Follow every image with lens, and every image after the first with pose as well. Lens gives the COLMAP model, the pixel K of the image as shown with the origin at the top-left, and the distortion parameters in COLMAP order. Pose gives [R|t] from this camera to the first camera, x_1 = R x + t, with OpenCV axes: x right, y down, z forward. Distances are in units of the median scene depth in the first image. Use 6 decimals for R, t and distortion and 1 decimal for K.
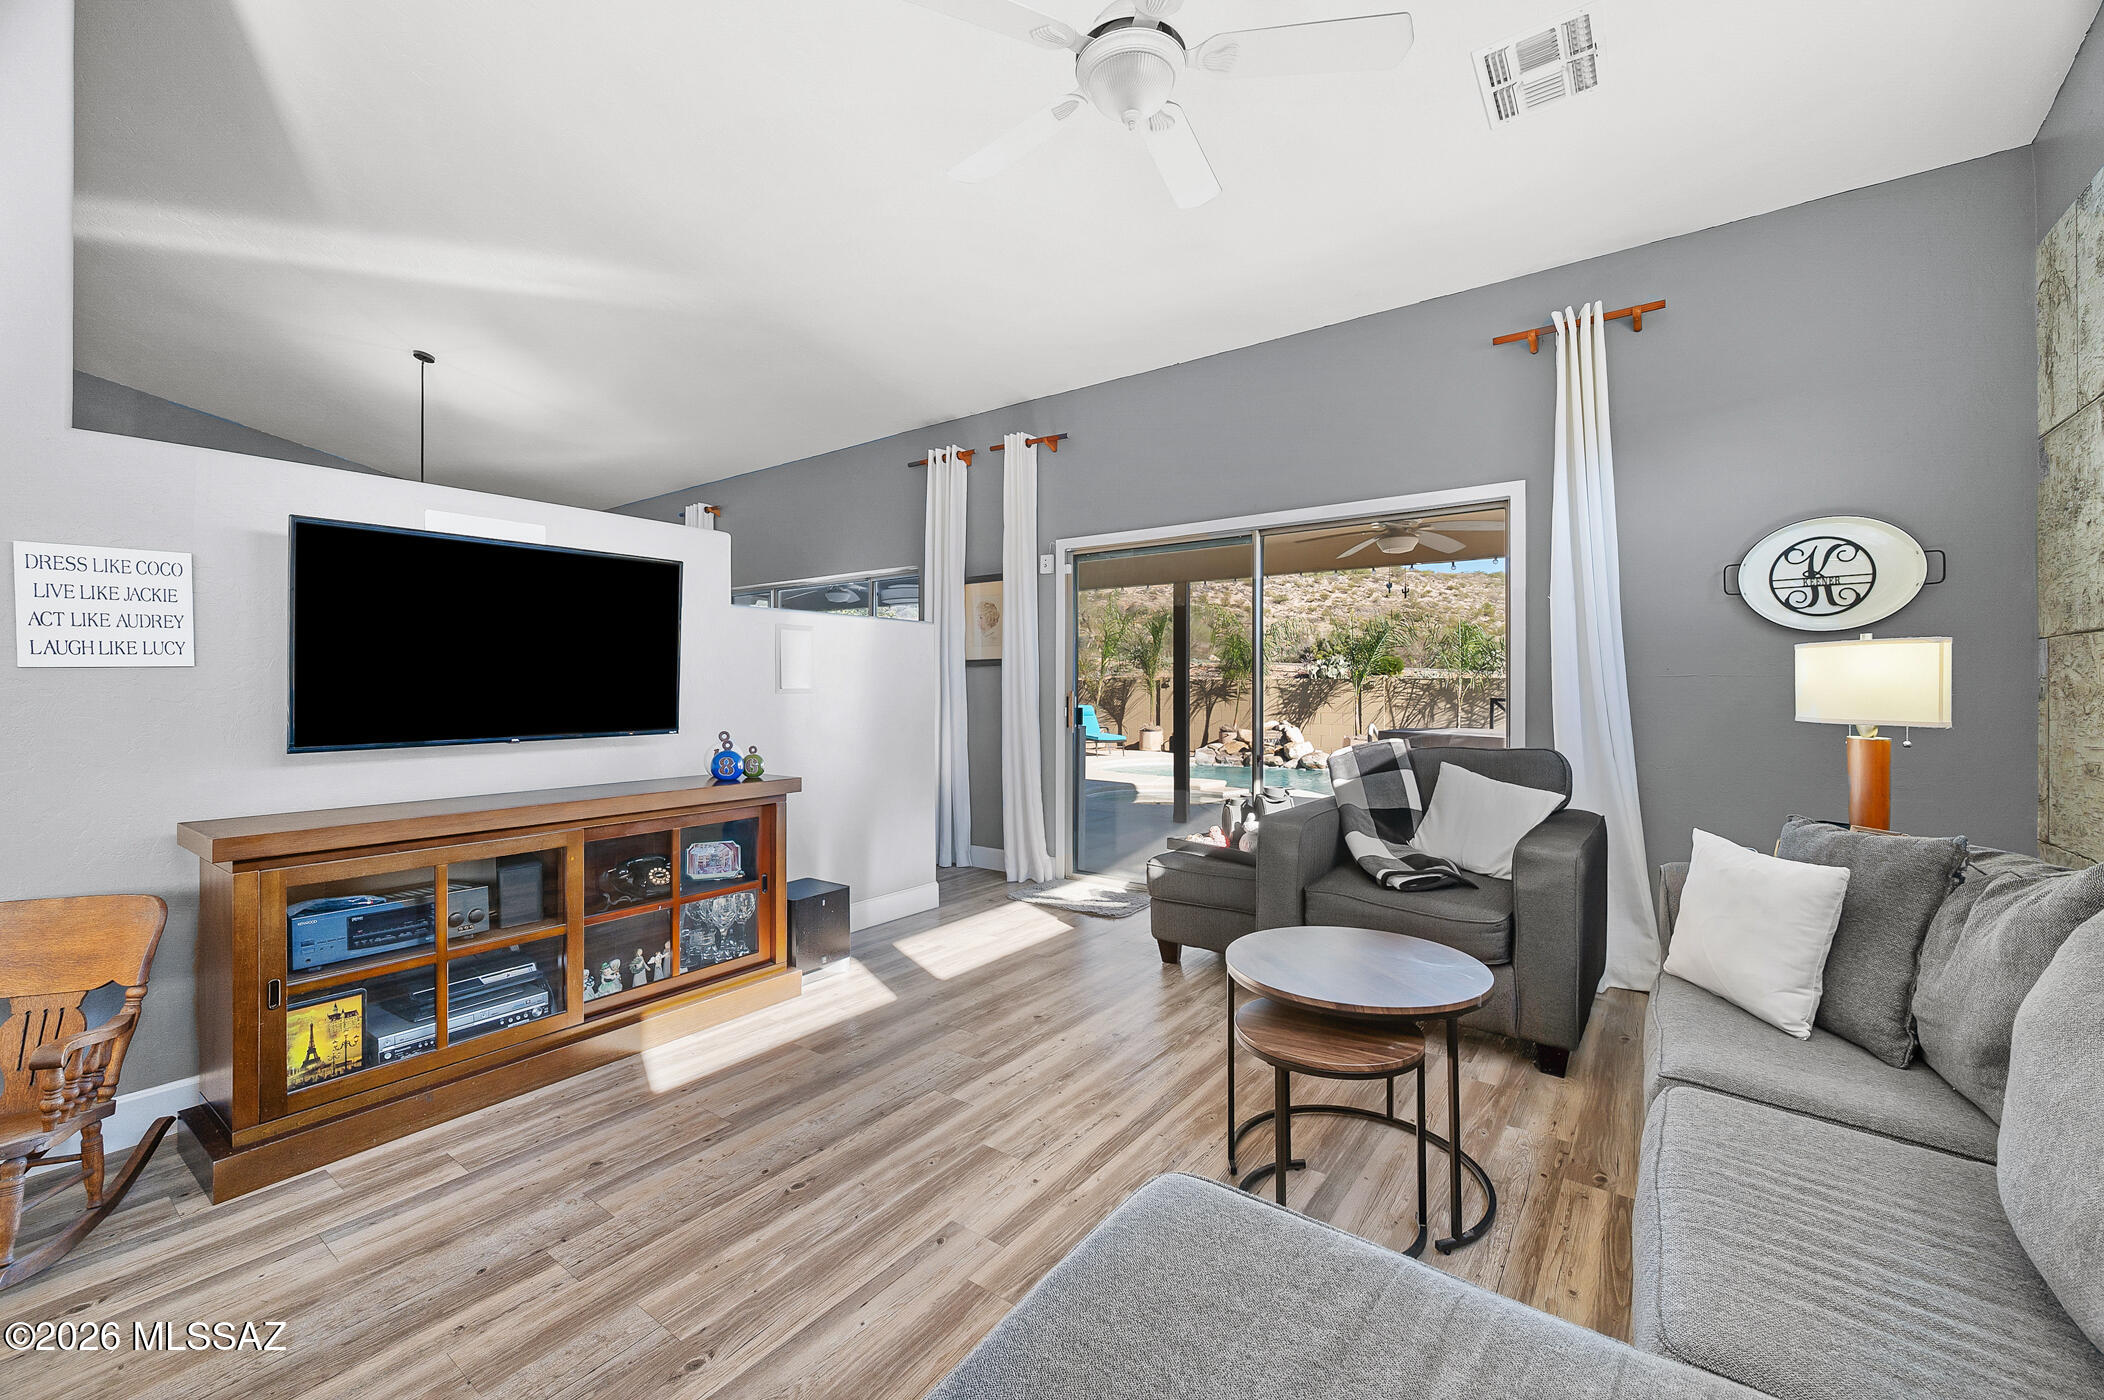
lens RADIAL K [[846.9, 0, 1063.7], [0, 846.9, 699.6], [0, 0, 1]] dist [-0.002844, -0.000111]
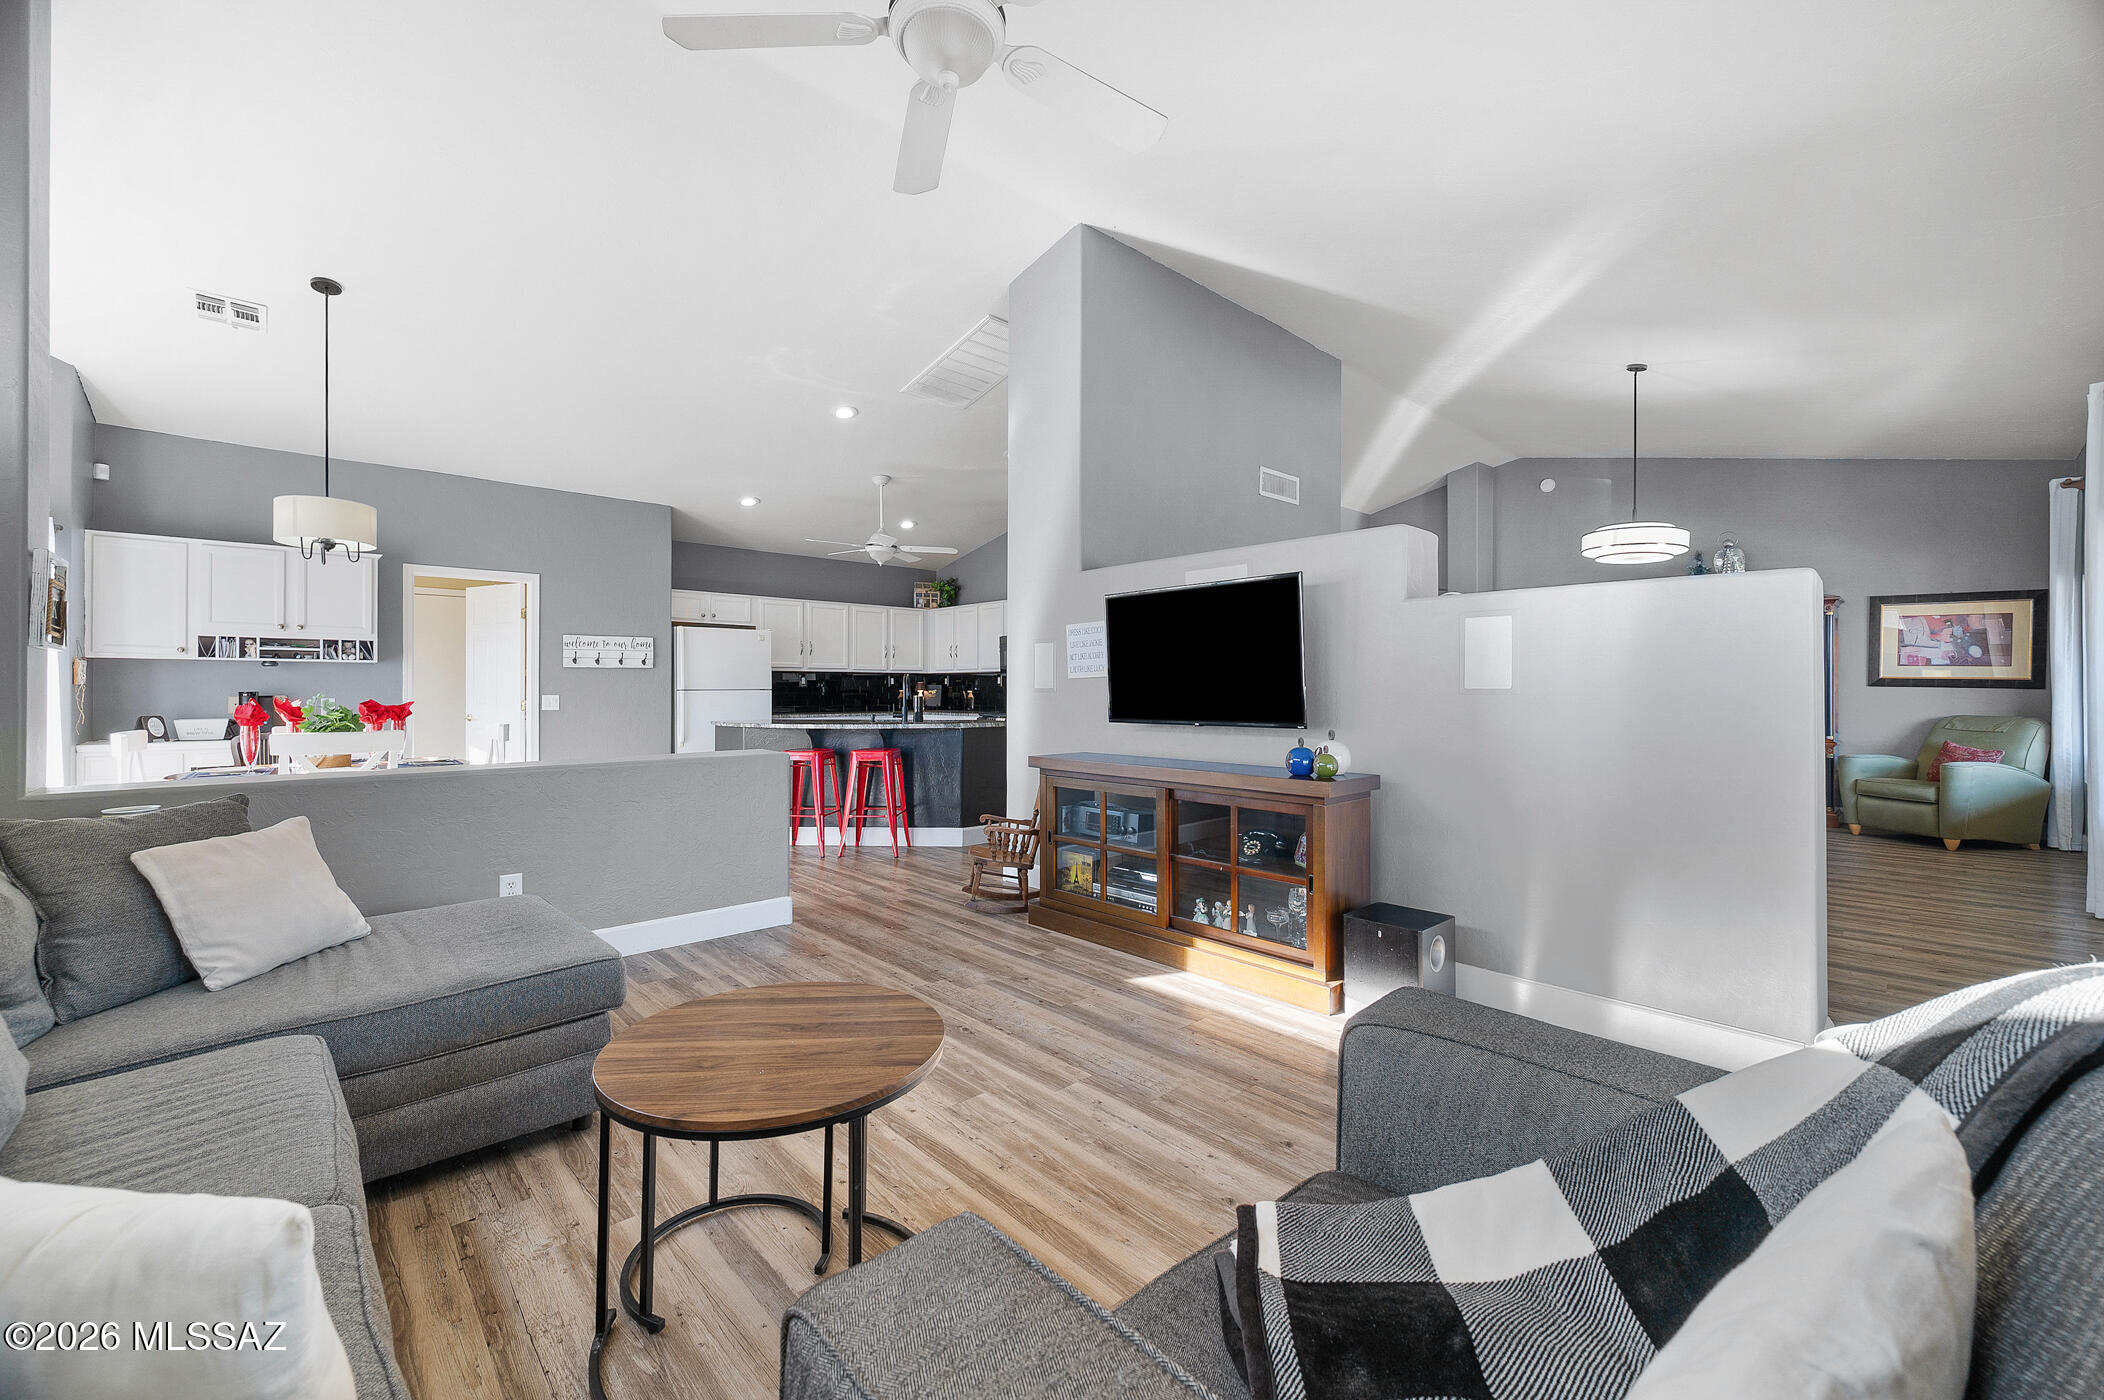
lens RADIAL K [[837.6, 0, 1054.2], [0, 837.6, 680.6], [0, 0, 1]] dist [-0.002420, -0.000252]
pose [[-0.191532, -0.008300, -0.981451, 0.932224], [-0.015685, 0.999862, -0.005394, -0.015809], [0.981361, 0.014361, -0.191636, 1.231536]]
